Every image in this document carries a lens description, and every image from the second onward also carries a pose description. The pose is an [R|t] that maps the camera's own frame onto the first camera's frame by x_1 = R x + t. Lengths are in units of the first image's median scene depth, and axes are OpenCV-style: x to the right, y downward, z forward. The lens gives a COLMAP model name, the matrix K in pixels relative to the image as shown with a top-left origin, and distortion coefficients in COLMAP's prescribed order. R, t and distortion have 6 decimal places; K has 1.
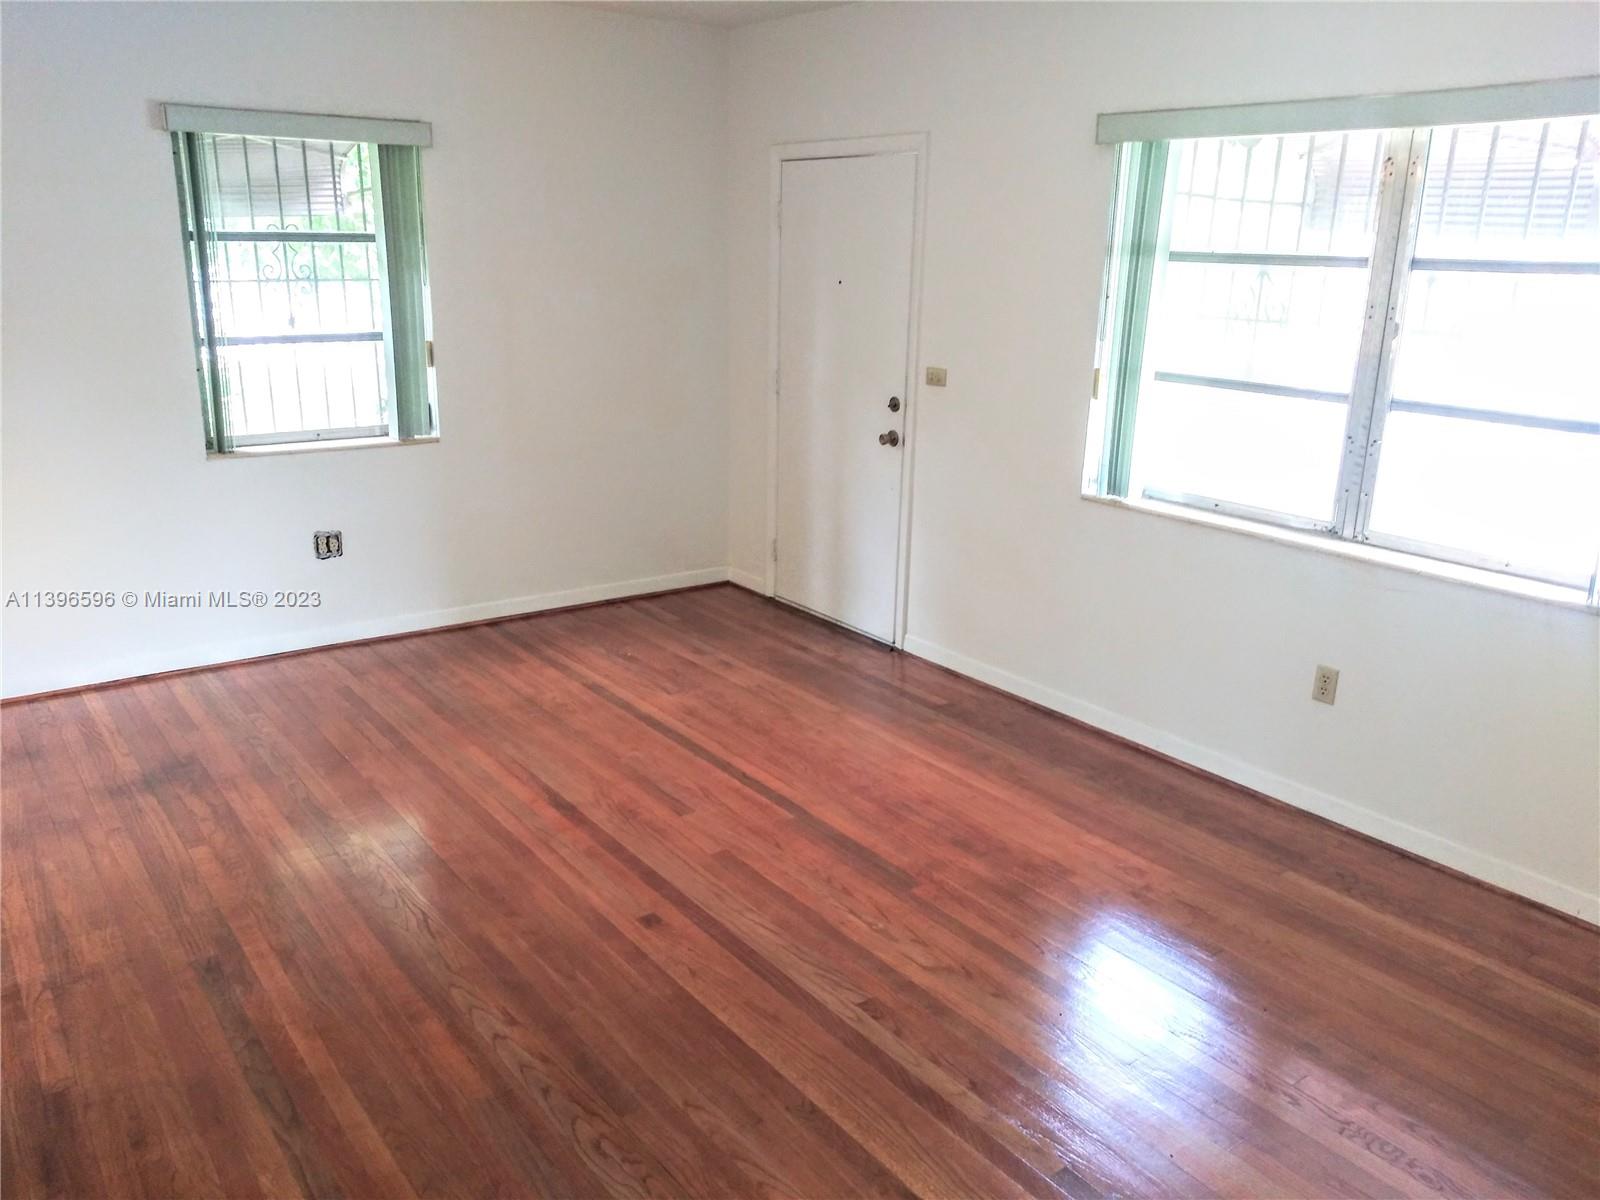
lens RADIAL K [[1235.3, 0, 798.0], [0, 1235.3, 613.1], [0, 0, 1]] dist [-0.006698, -0.003233]
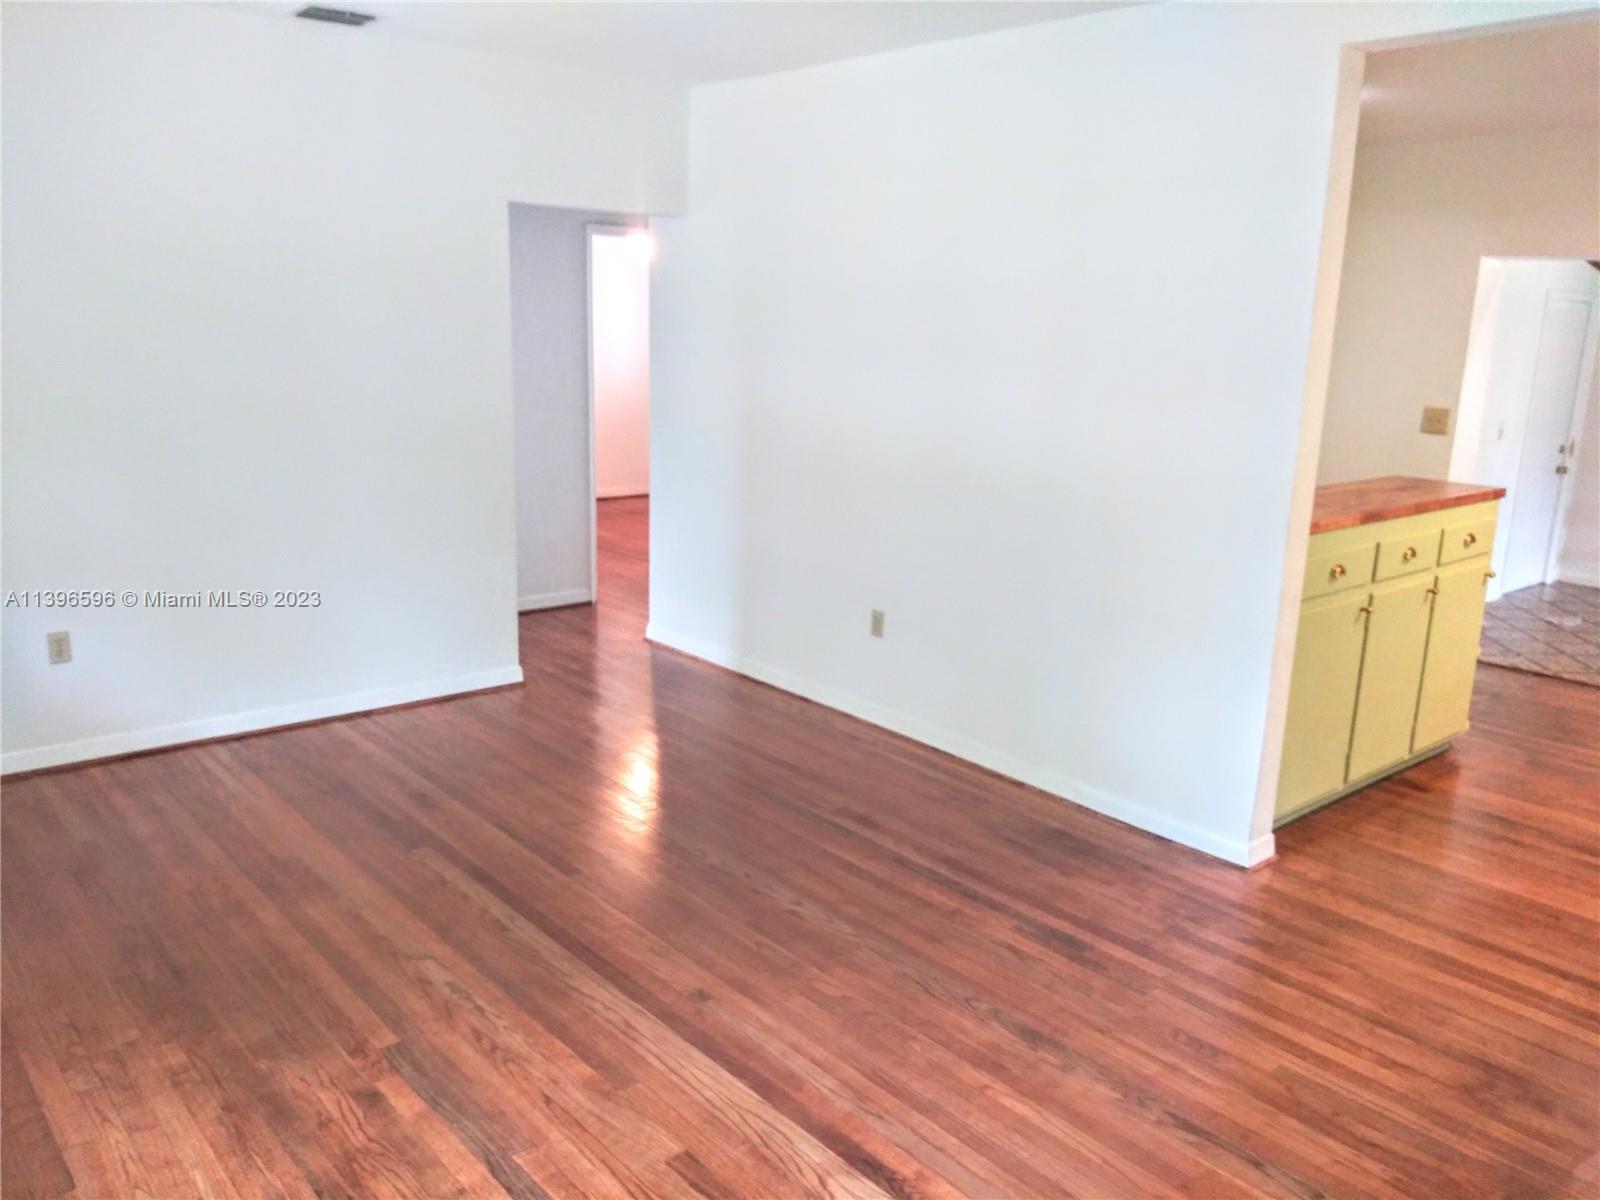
lens RADIAL K [[1245.6, 0, 817.0], [0, 1245.6, 598.5], [0, 0, 1]] dist [0.085573, -0.158389]
pose [[-0.994706, -0.036702, -0.095989, -0.091895], [-0.079434, 0.867207, 0.491572, -0.446562], [0.065200, 0.496594, -0.865531, 1.490712]]
